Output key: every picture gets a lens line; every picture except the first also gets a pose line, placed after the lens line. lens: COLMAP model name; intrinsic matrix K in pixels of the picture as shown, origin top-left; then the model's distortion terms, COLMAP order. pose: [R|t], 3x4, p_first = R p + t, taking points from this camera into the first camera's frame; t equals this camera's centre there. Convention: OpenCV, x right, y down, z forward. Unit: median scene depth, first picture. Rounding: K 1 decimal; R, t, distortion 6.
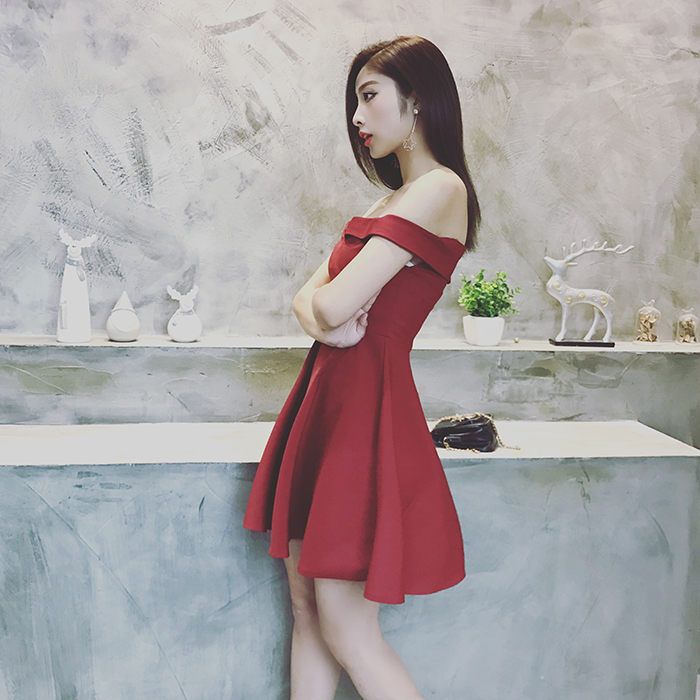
lens RADIAL K [[749.3, 0, 339.8], [0, 749.3, 305.1], [0, 0, 1]] dist [-0.006345, 0.000000]
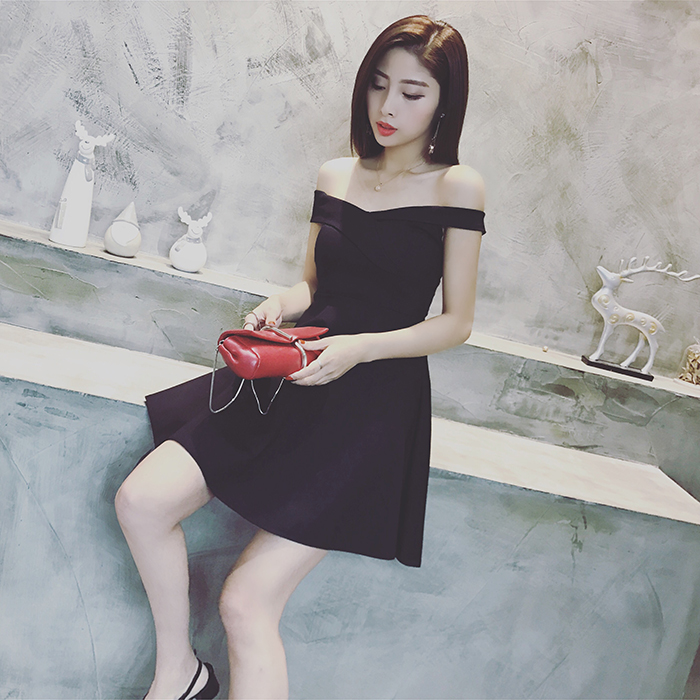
lens RADIAL K [[749.3, 0, 351.9], [0, 749.3, 280.8], [0, 0, 1]] dist [-0.006345, 0.000000]
pose [[0.974299, 0.219841, -0.049110, 0.037523], [-0.218276, 0.975249, 0.035297, -0.015165], [0.055654, -0.023670, 0.998170, 0.097426]]
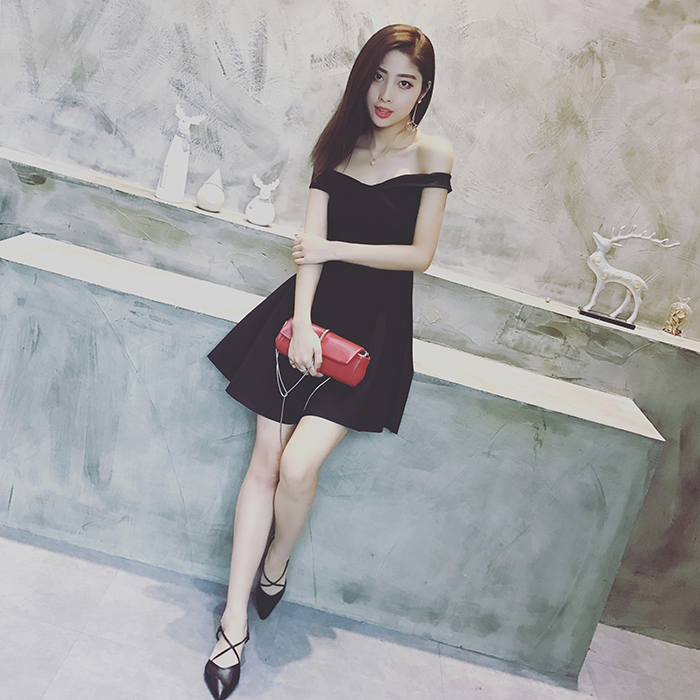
lens RADIAL K [[749.3, 0, 369.5], [0, 749.3, 306.9], [0, 0, 1]] dist [-0.006345, 0.000000]
pose [[0.953978, 0.267072, -0.136379, 0.150687], [-0.249523, 0.959195, 0.132979, -0.025507], [0.166329, -0.092829, 0.981691, -0.127847]]
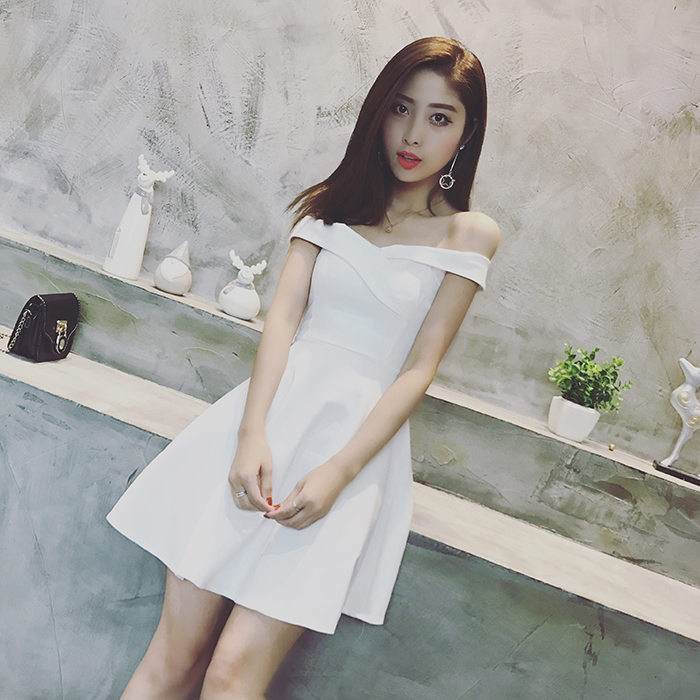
lens RADIAL K [[749.3, 0, 351.9], [0, 749.3, 369.2], [0, 0, 1]] dist [-0.006345, 0.000000]
pose [[0.913314, 0.321450, -0.250056, 0.168941], [-0.320048, 0.946214, 0.047411, 0.020725], [0.251846, 0.036729, 0.967070, 0.167934]]
